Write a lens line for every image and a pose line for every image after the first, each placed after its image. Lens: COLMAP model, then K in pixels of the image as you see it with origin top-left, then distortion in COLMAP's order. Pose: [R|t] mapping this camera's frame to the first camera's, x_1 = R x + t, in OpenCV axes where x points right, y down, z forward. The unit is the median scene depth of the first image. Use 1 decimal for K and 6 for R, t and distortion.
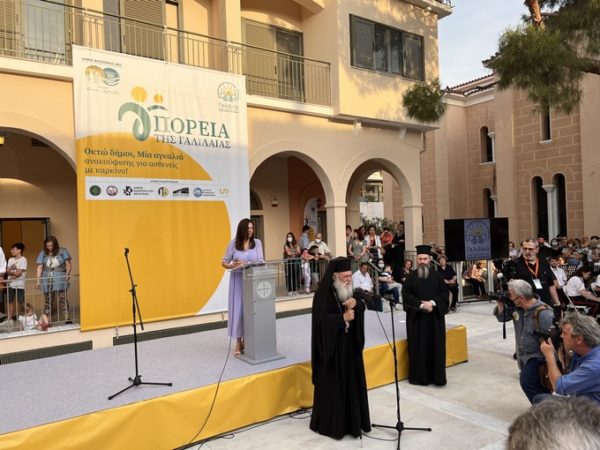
lens RADIAL K [[455.9, 0, 300.0], [0, 455.9, 225.0], [0, 0, 1]] dist [0.078561, -0.081437]
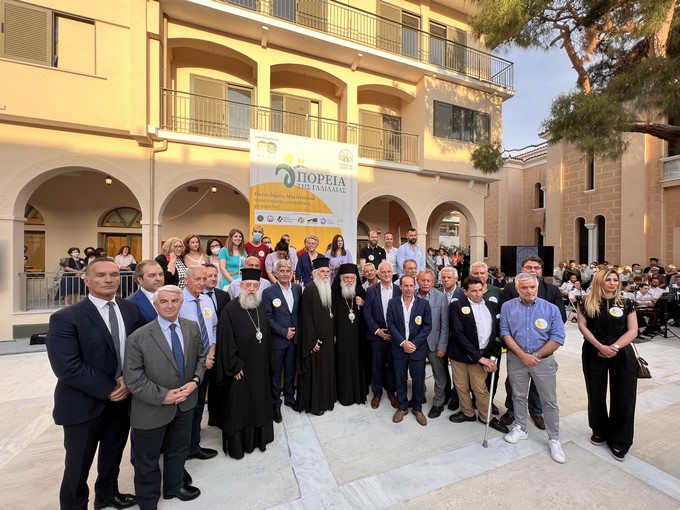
lens RADIAL K [[275.0, 0, 340.0], [0, 275.0, 255.0], [0, 0, 1]] dist [0.000461, -0.000048]
pose [[0.970827, 0.040545, -0.236329, 0.047669], [-0.036552, 0.999106, 0.021255, 0.017754], [0.236980, -0.011997, 0.971441, 0.099354]]
